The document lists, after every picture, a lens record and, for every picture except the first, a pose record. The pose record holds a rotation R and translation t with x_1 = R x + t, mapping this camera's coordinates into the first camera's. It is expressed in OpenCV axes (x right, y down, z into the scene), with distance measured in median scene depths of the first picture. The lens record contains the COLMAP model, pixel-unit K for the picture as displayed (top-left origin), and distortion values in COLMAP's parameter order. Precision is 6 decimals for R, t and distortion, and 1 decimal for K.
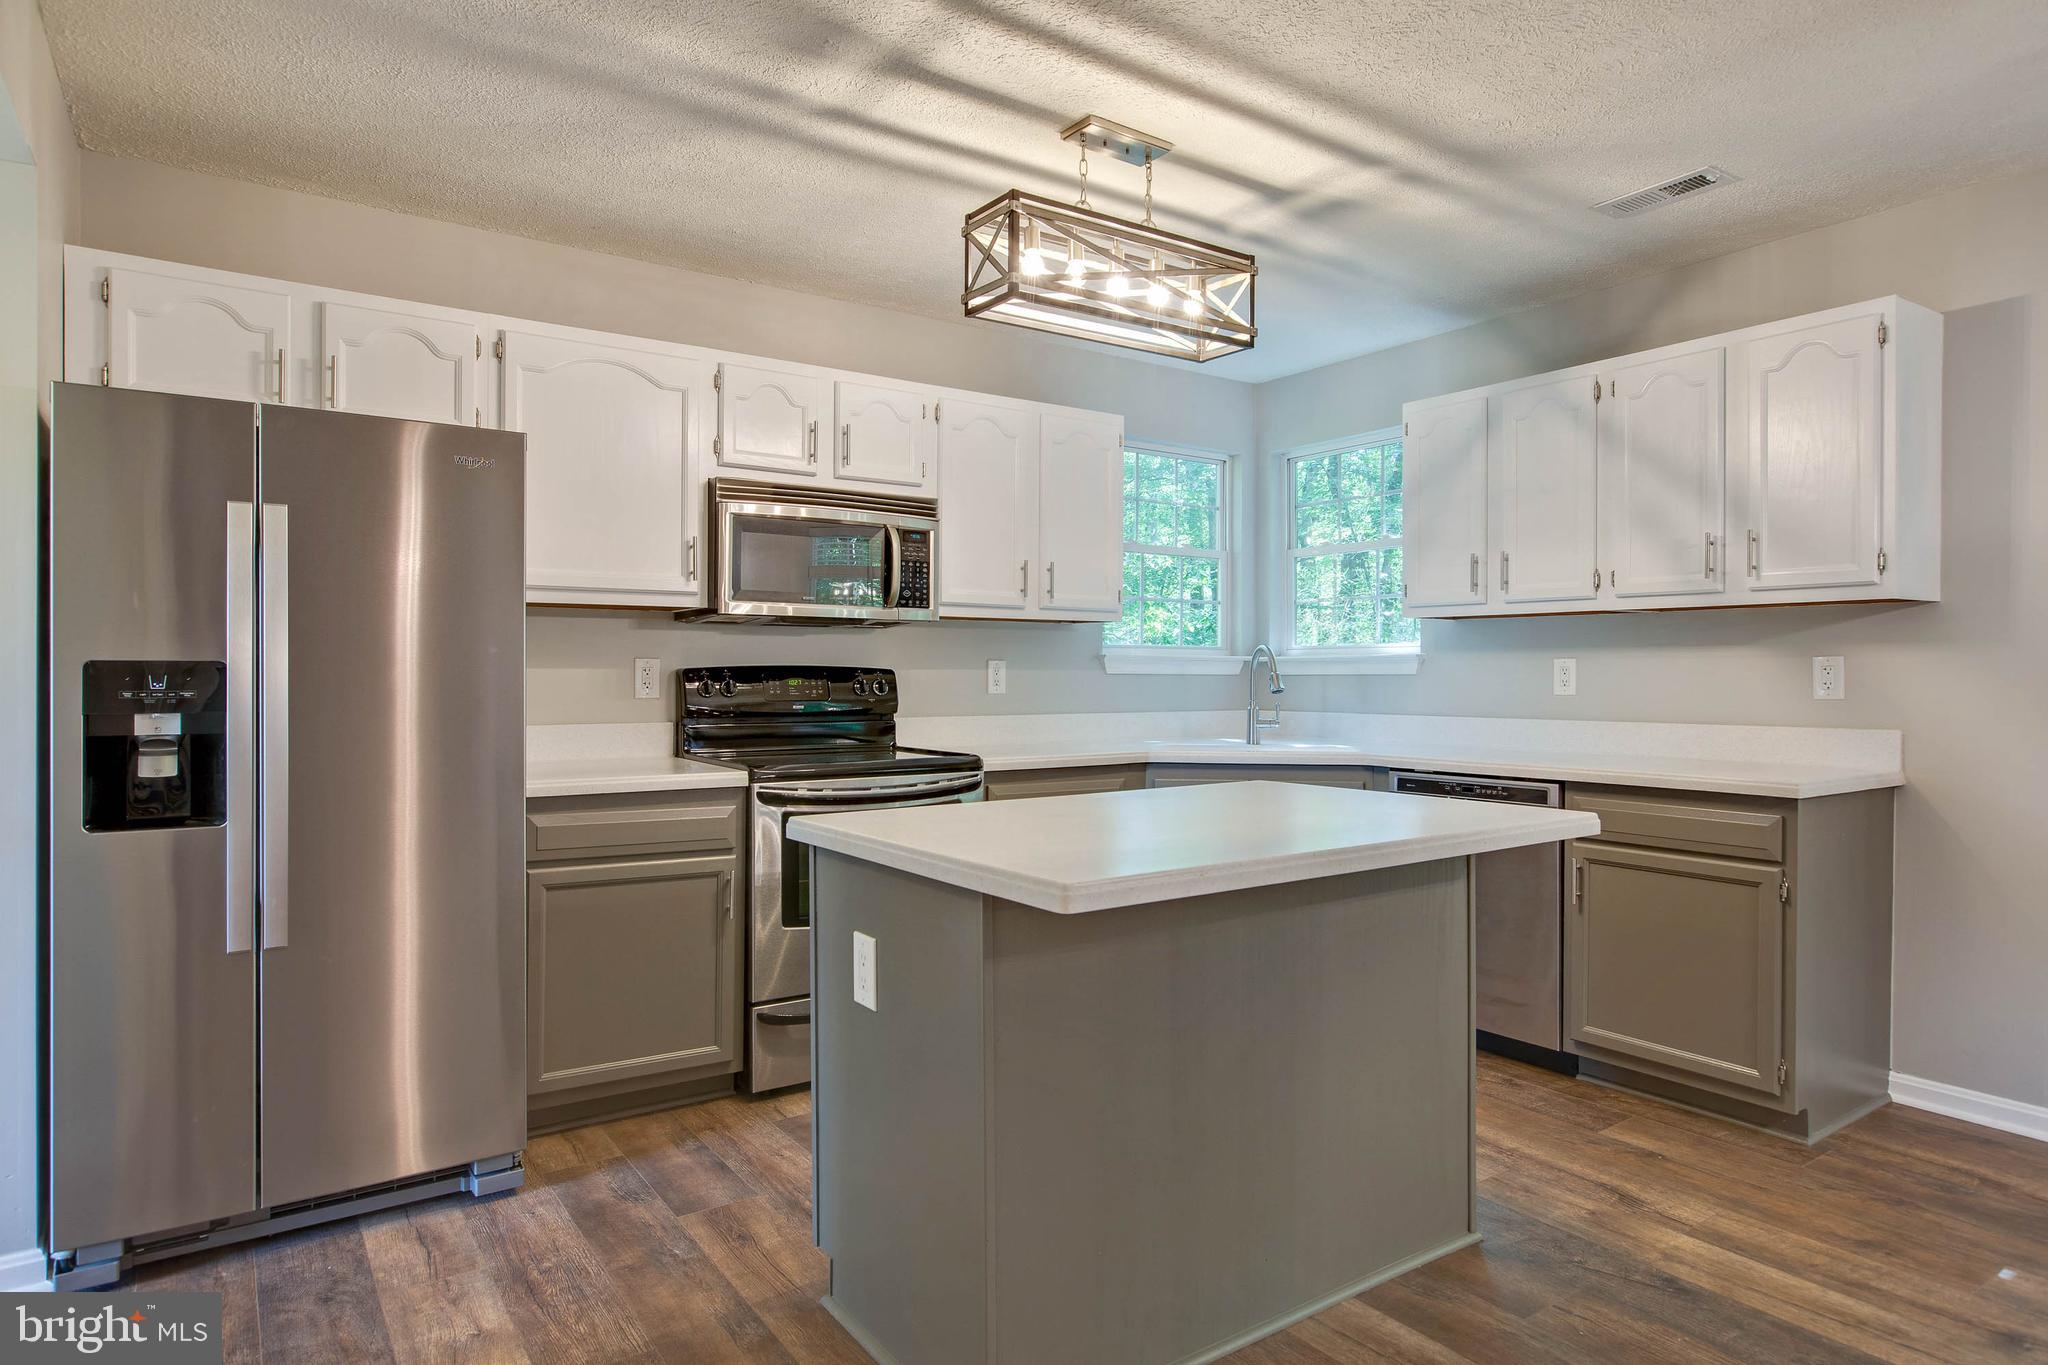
lens RADIAL K [[1160.7, 0, 1025.5], [0, 1160.7, 673.1], [0, 0, 1]] dist [-0.018914, 0.015452]
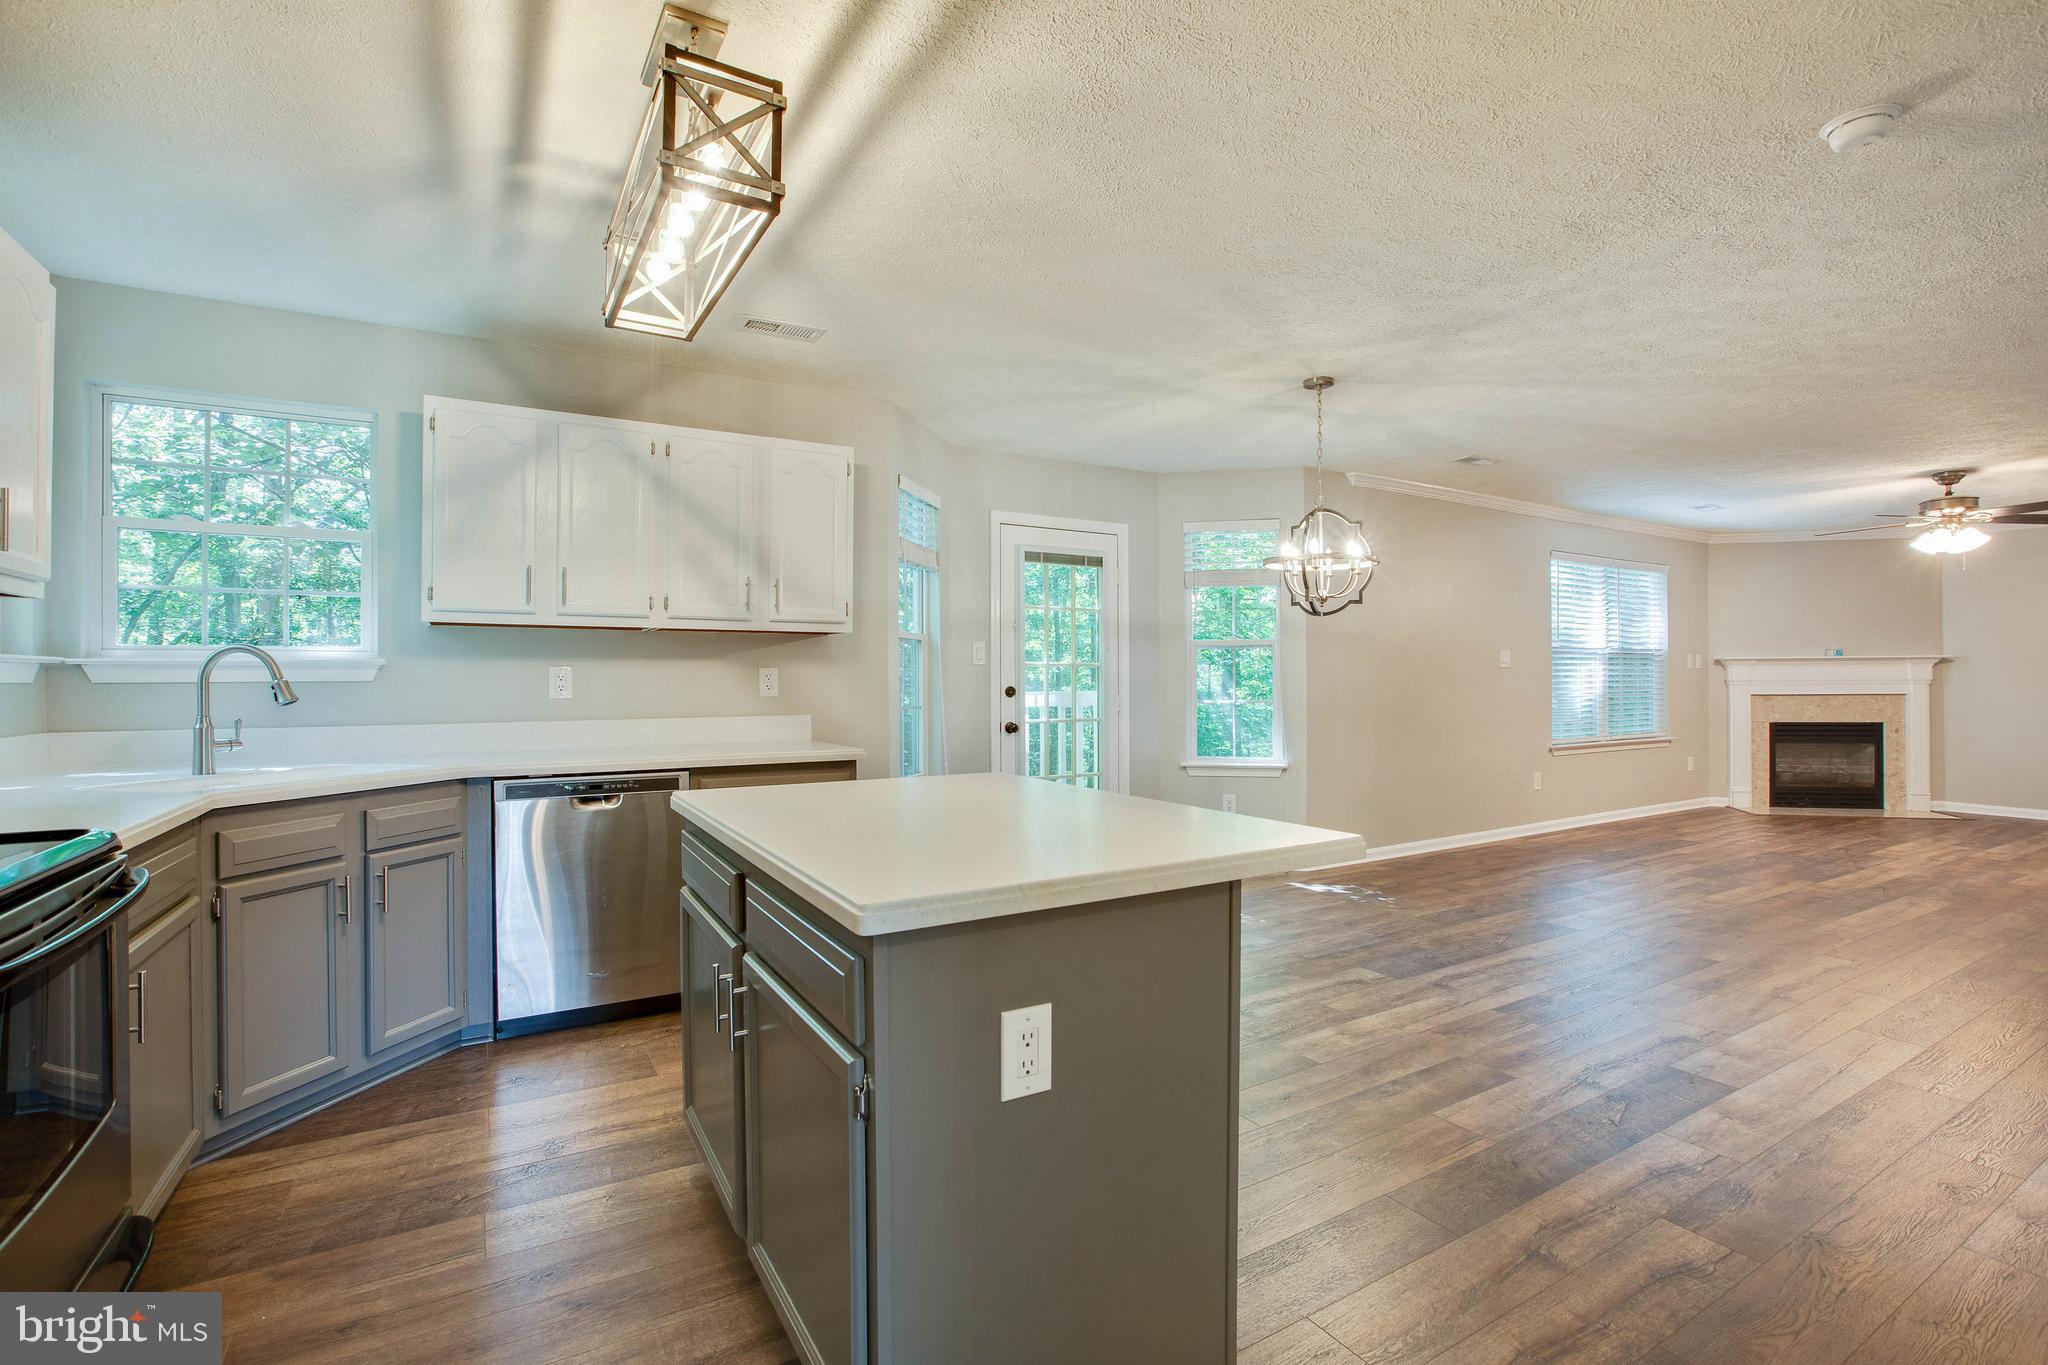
lens RADIAL K [[918.1, 0, 1029.8], [0, 918.1, 680.4], [0, 0, 1]] dist [-0.050837, 0.020439]
pose [[0.088341, -0.001187, 0.996090, -0.493426], [0.002046, 0.999997, 0.001011, 0.001413], [-0.996088, 0.001949, 0.088344, 0.610202]]
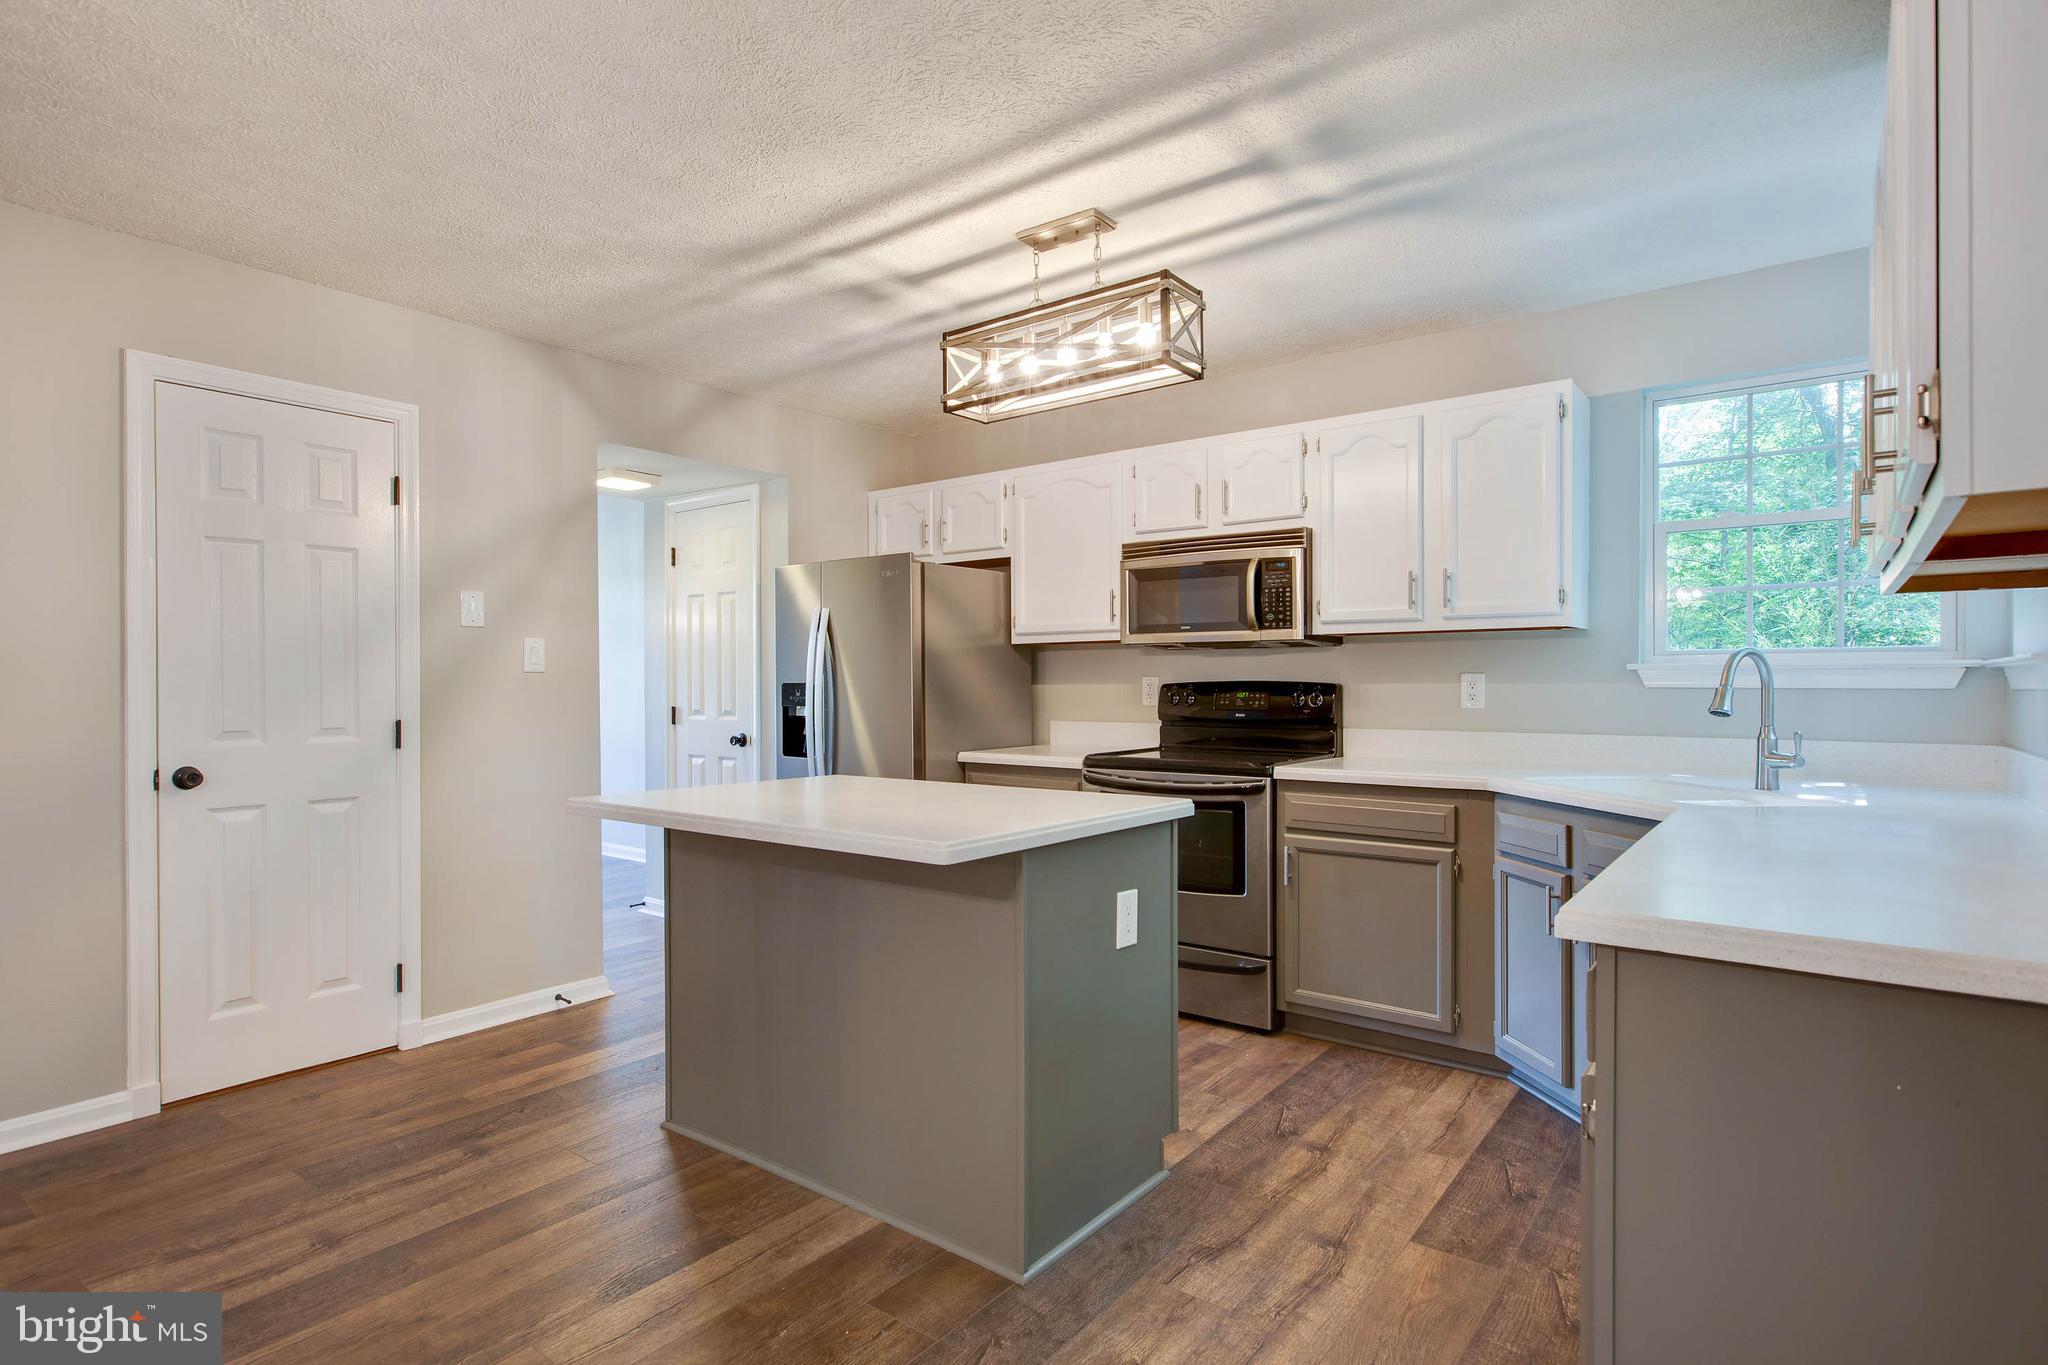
lens RADIAL K [[1040.3, 0, 1083.7], [0, 1040.3, 684.2], [0, 0, 1]] dist [0.010289, 0.000658]
pose [[0.330482, -0.002308, -0.943809, 0.953862], [0.002101, 0.999996, -0.001710, -0.002003], [0.943810, -0.001418, 0.330486, 0.596044]]
